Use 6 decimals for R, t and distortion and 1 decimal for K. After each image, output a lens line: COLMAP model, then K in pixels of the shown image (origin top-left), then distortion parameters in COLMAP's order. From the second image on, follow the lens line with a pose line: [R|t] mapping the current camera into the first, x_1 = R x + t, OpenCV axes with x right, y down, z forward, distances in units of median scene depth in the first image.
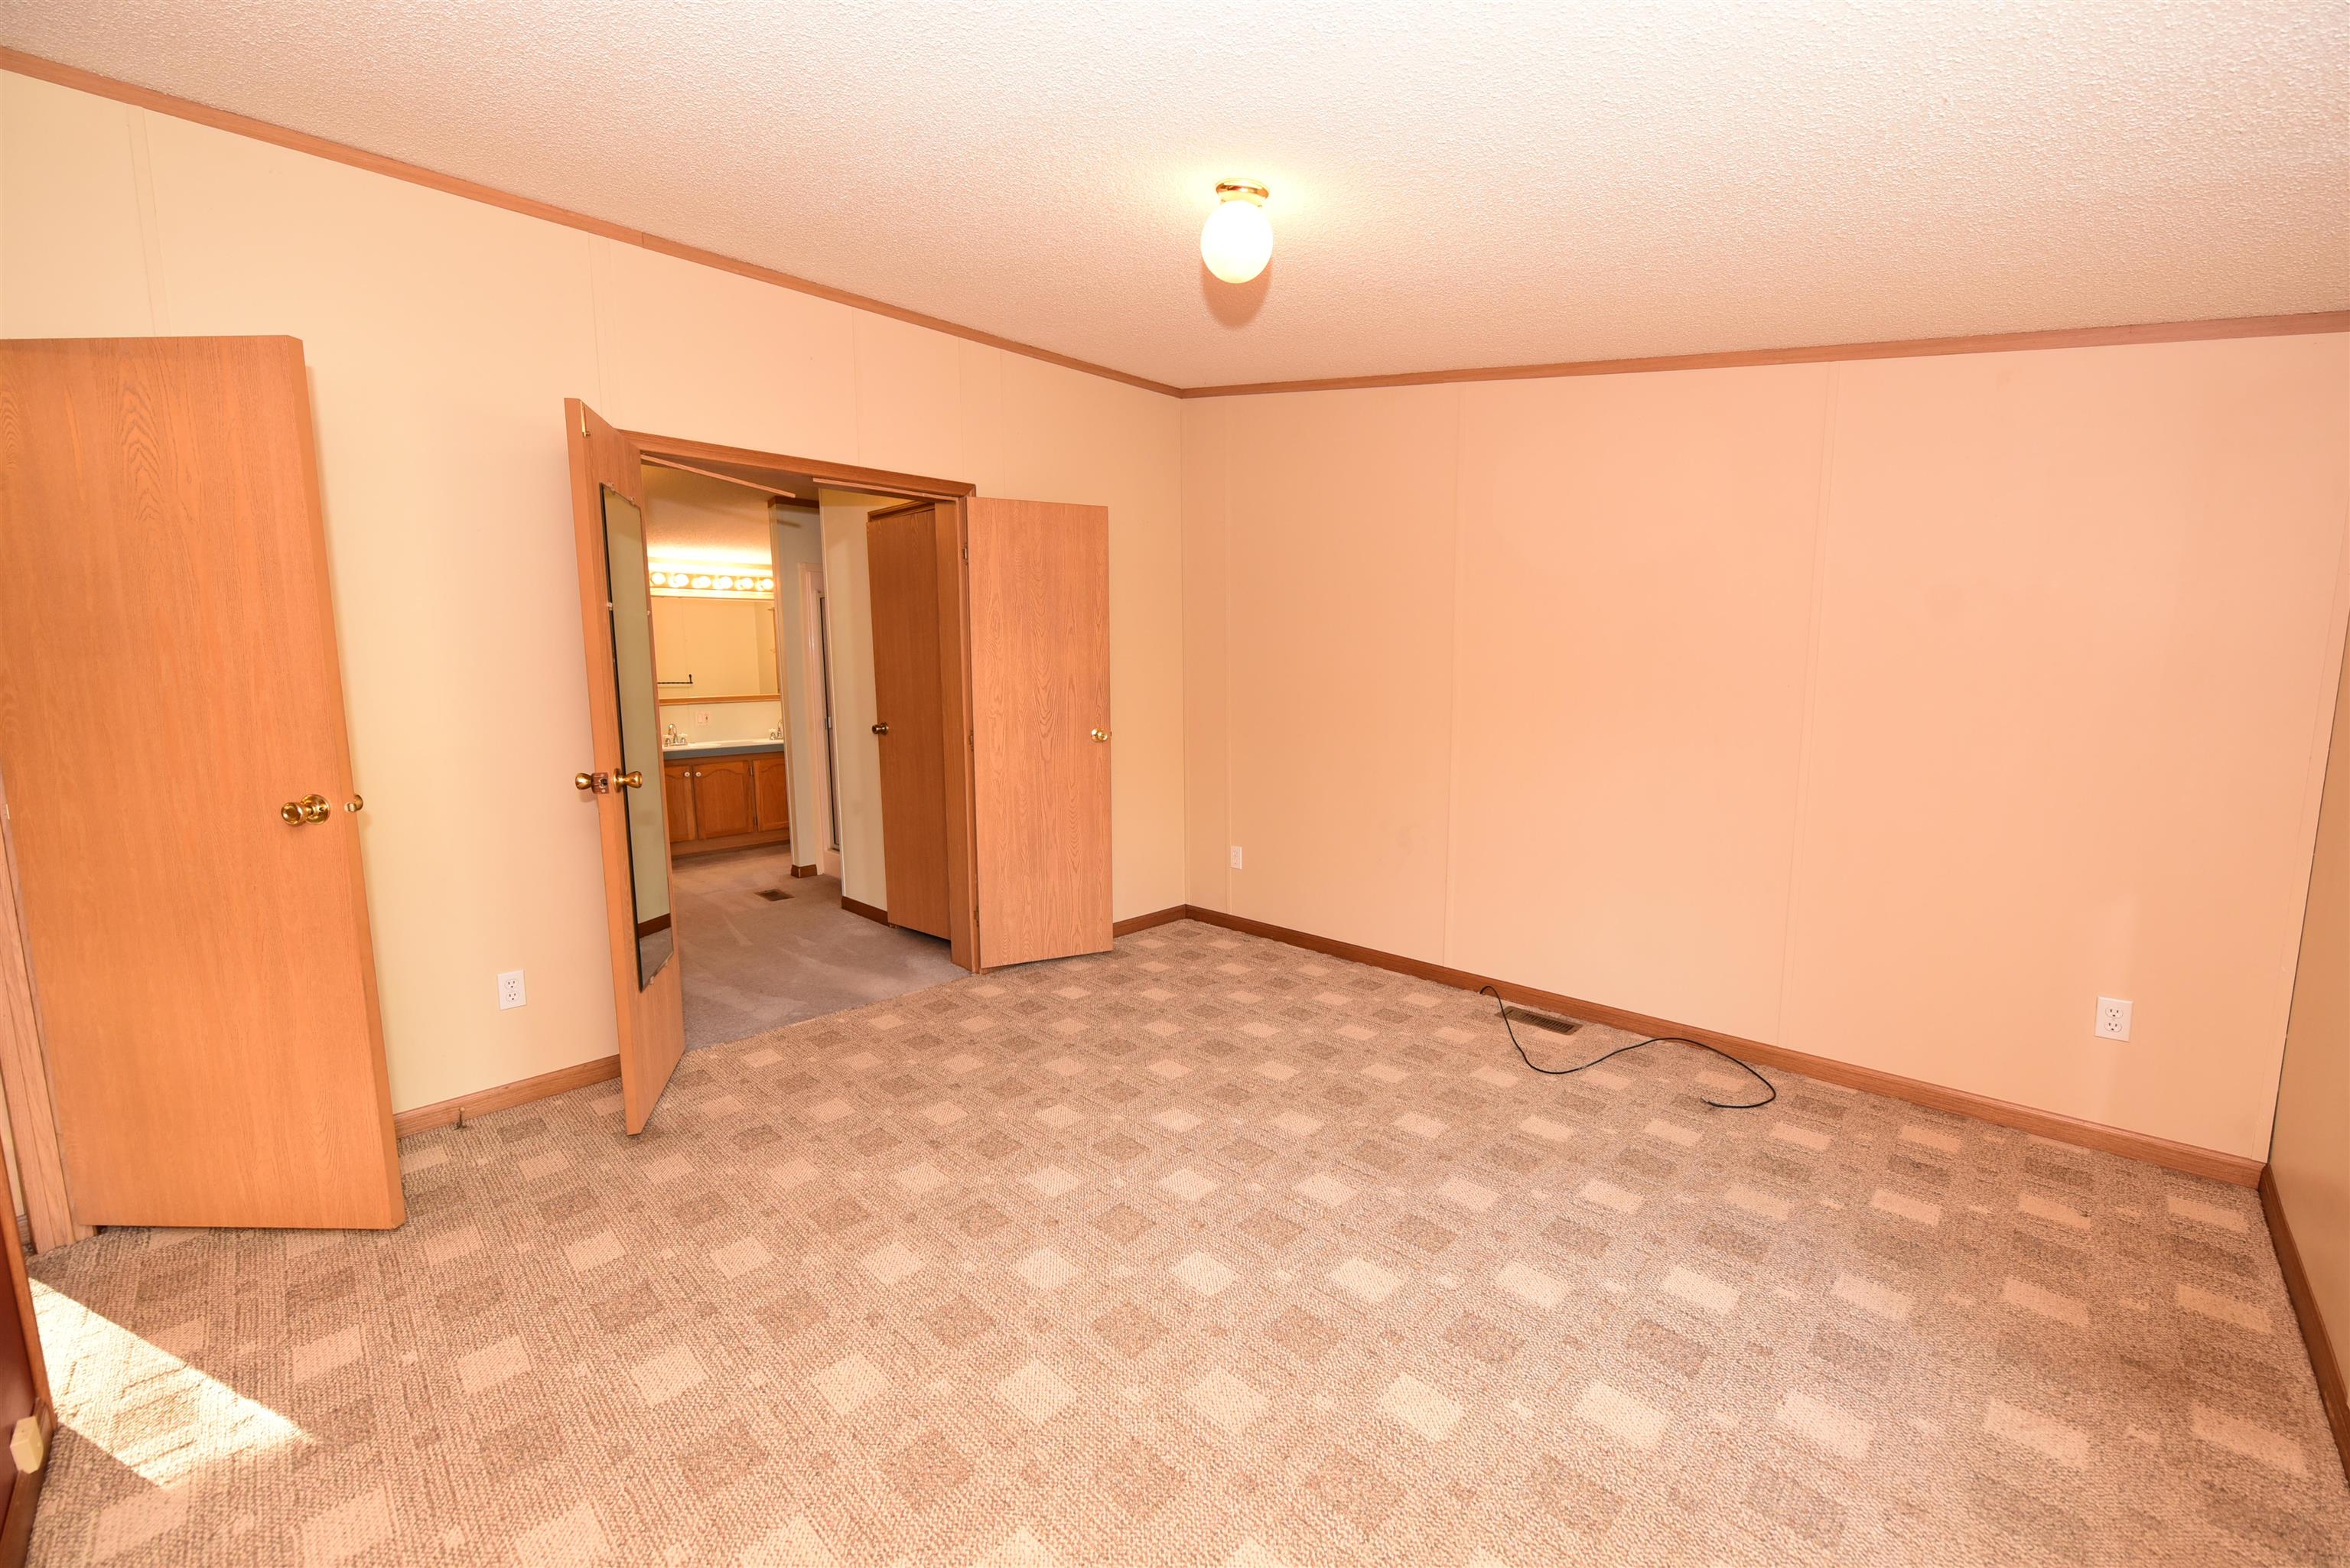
lens RADIAL K [[925.0, 0, 1189.1], [0, 925.0, 781.1], [0, 0, 1]] dist [-0.007904, -0.000165]
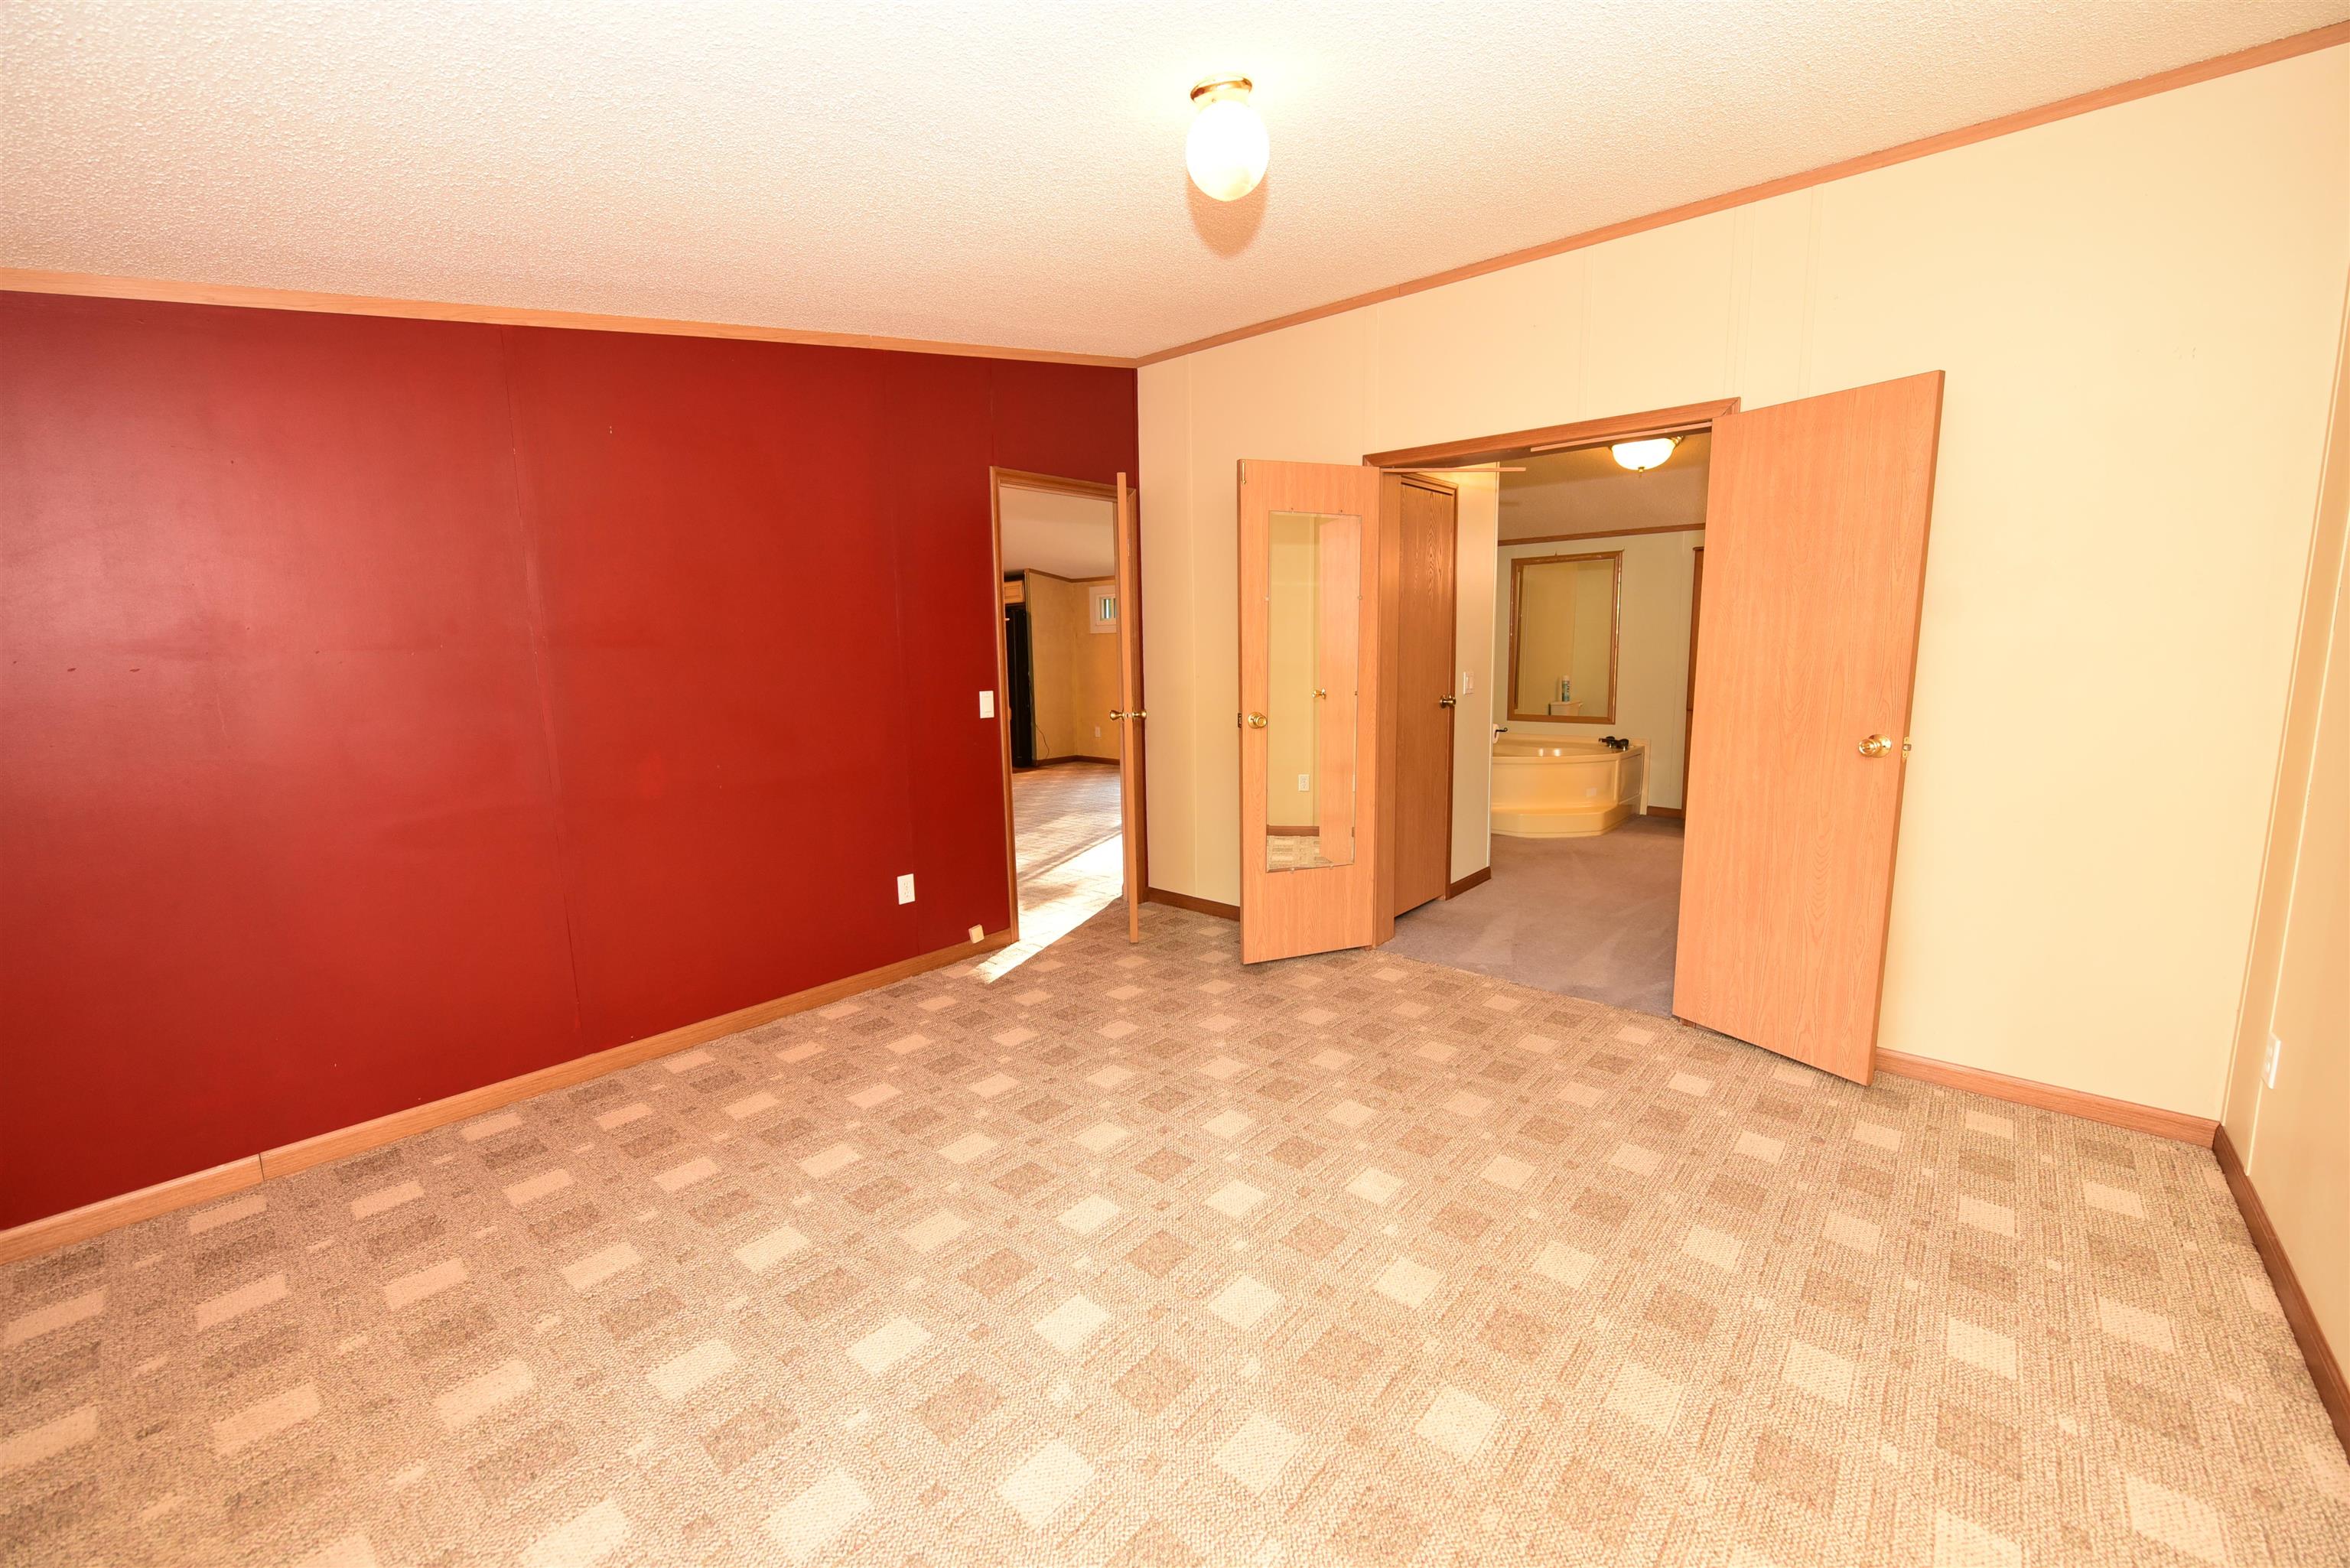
lens RADIAL K [[931.2, 0, 1175.0], [0, 931.2, 784.0], [0, 0, 1]] dist [-0.009646, 0.000059]
pose [[0.052361, 0.153384, -0.986778, 0.681475], [-0.112180, 0.982783, 0.146810, -0.083270], [0.992307, 0.103010, 0.068666, 0.660279]]
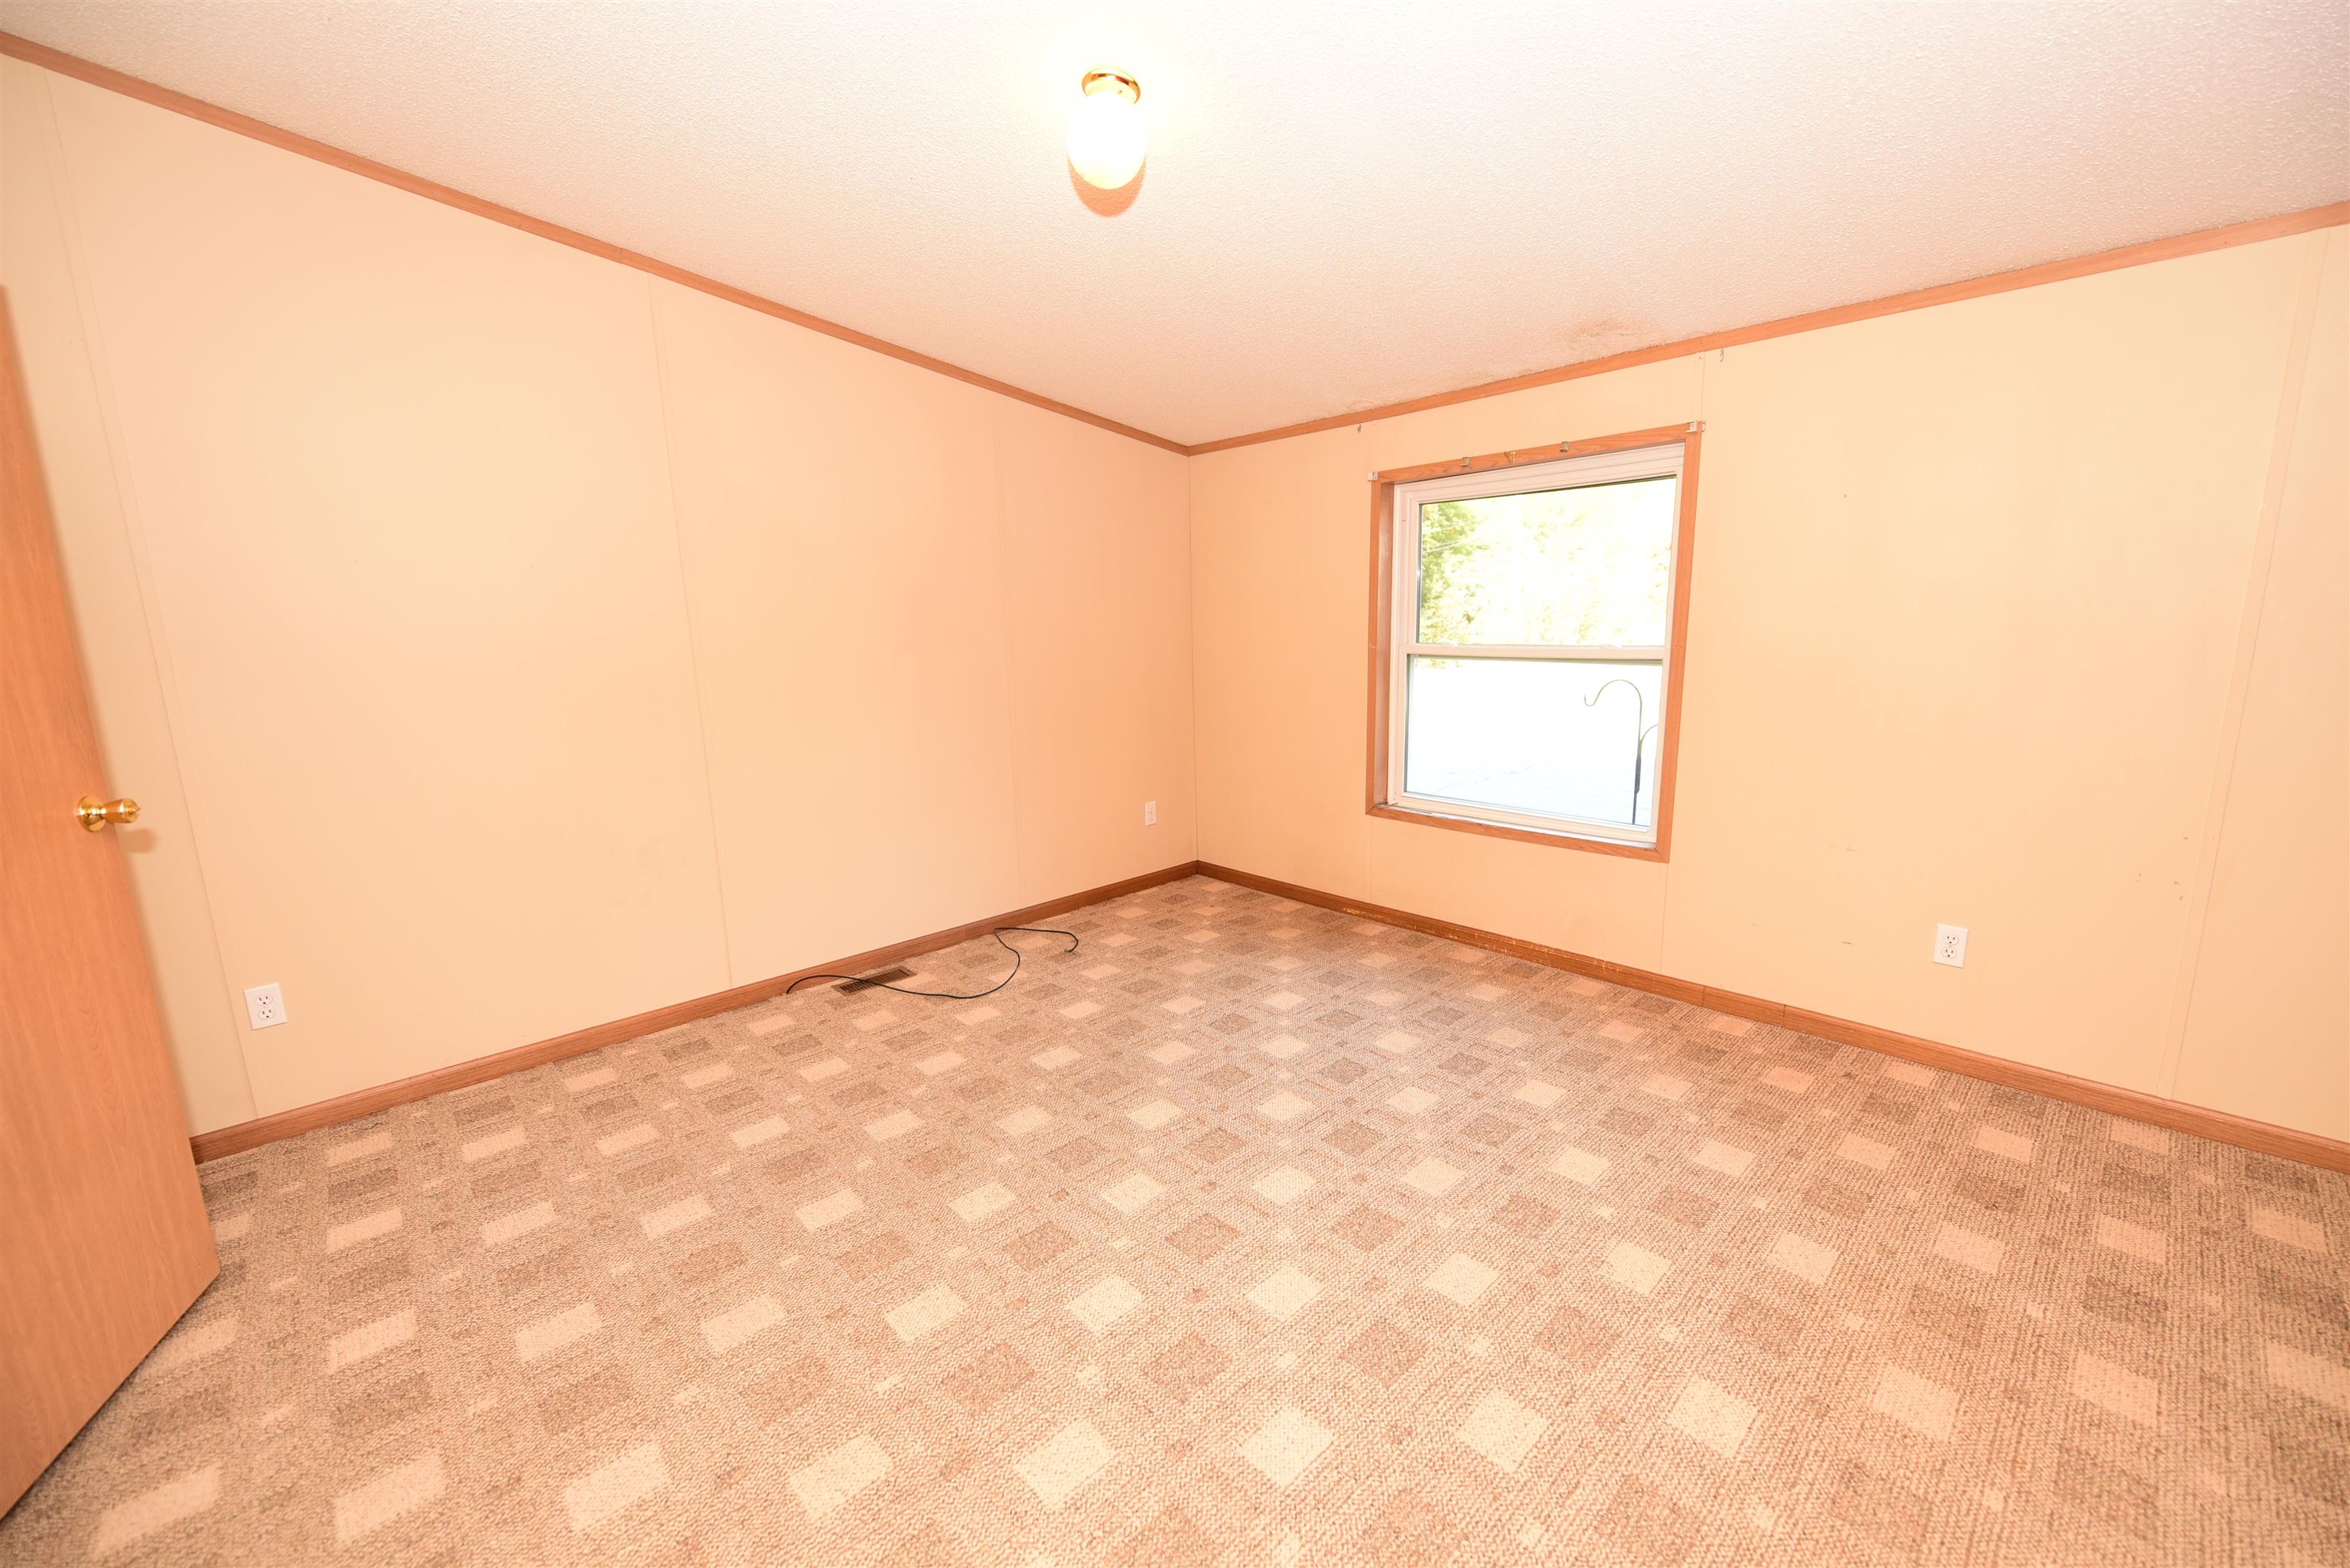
lens RADIAL K [[944.2, 0, 1190.8], [0, 944.2, 789.3], [0, 0, 1]] dist [-0.010219, -0.000081]
pose [[0.038203, -0.177495, 0.983380, -0.656820], [0.152818, 0.973560, 0.169786, -0.070088], [-0.987516, 0.143792, 0.064317, 0.663049]]
